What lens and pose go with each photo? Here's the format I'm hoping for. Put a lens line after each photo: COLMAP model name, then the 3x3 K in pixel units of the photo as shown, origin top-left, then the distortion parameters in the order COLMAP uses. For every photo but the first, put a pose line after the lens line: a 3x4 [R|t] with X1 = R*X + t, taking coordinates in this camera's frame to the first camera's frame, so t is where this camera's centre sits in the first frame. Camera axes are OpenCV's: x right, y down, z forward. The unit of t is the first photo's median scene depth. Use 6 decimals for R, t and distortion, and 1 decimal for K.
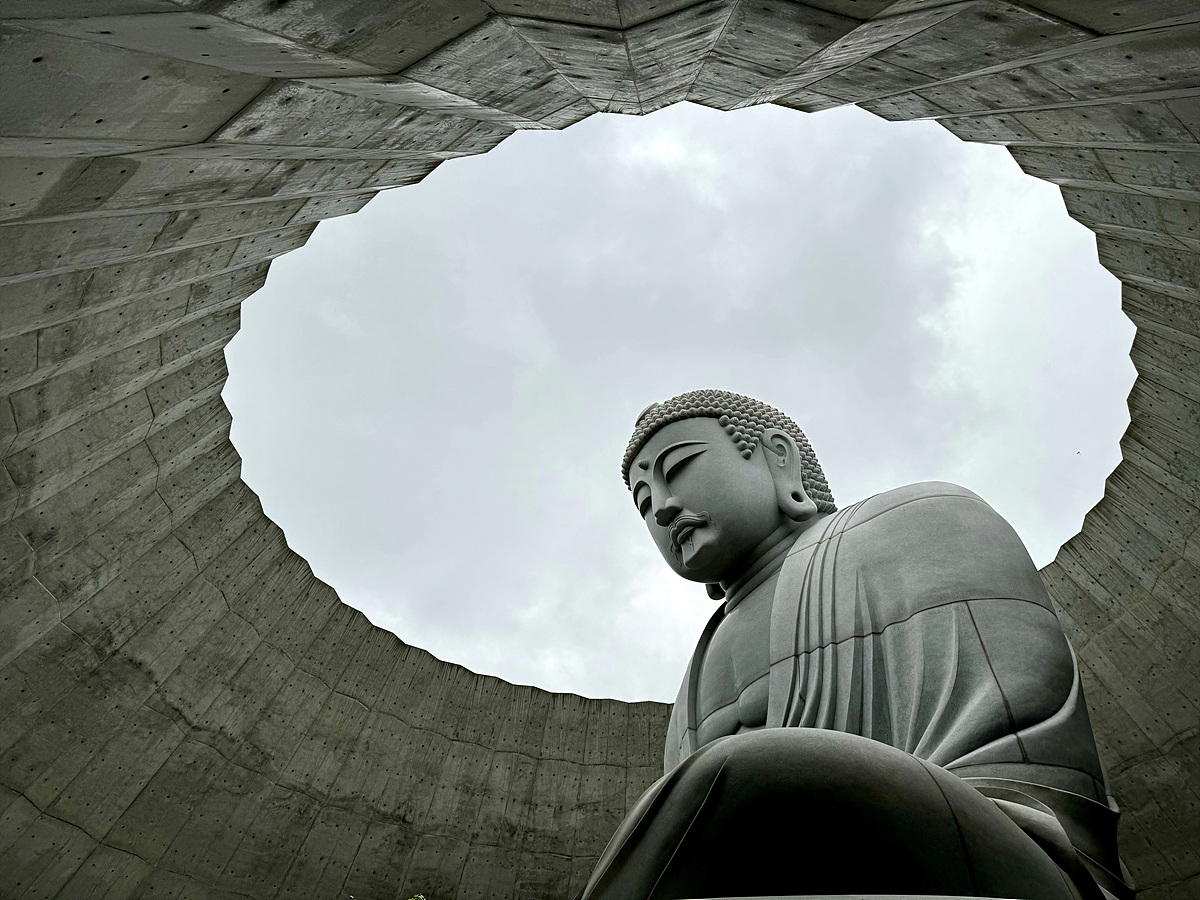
lens RADIAL K [[841.1, 0, 604.4], [0, 841.1, 447.6], [0, 0, 1]] dist [0.041652, -0.042600]
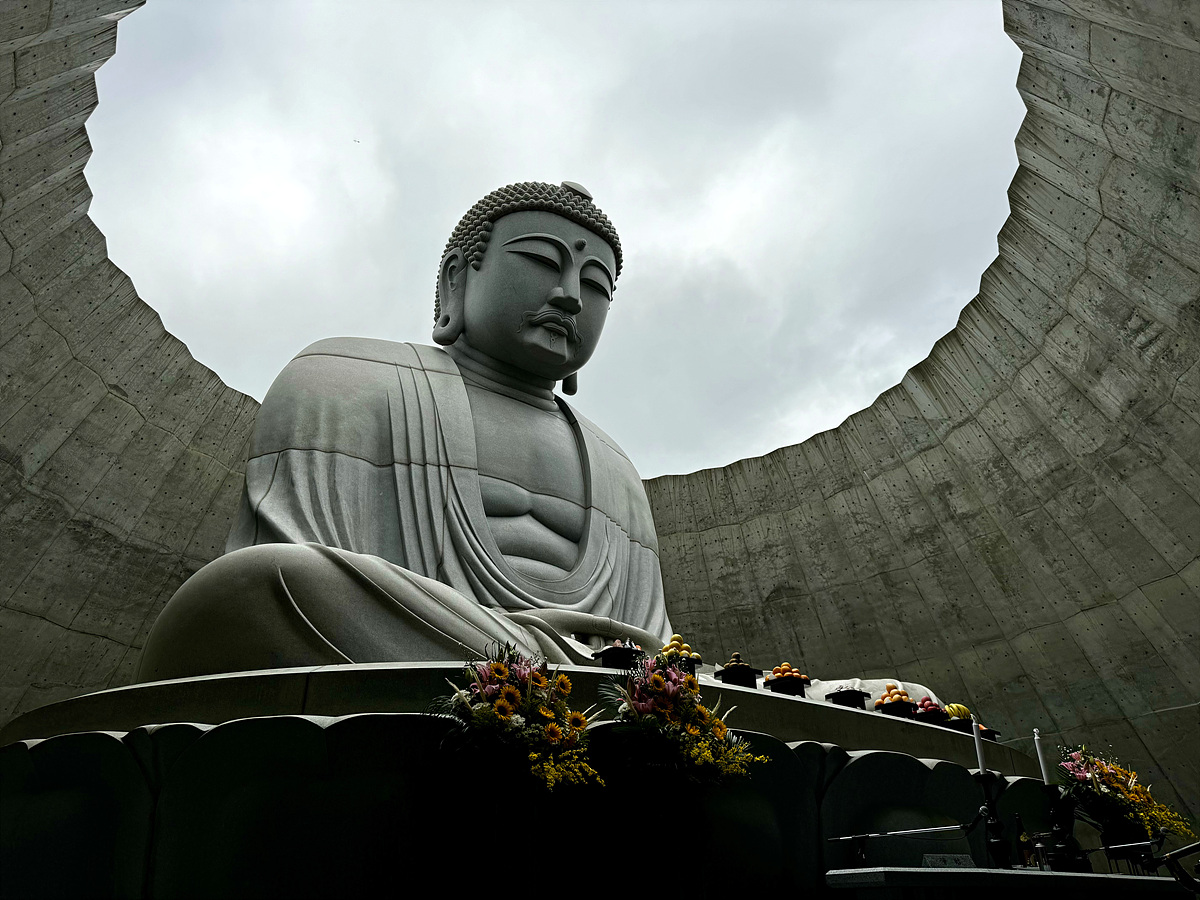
lens RADIAL K [[841.1, 0, 595.7], [0, 841.1, 455.3], [0, 0, 1]] dist [0.041652, -0.042600]
pose [[-0.173506, 0.466768, 0.867193, -0.716228], [-0.675069, 0.584762, -0.449816, 0.615581], [-0.717061, -0.663461, 0.213641, 0.651753]]
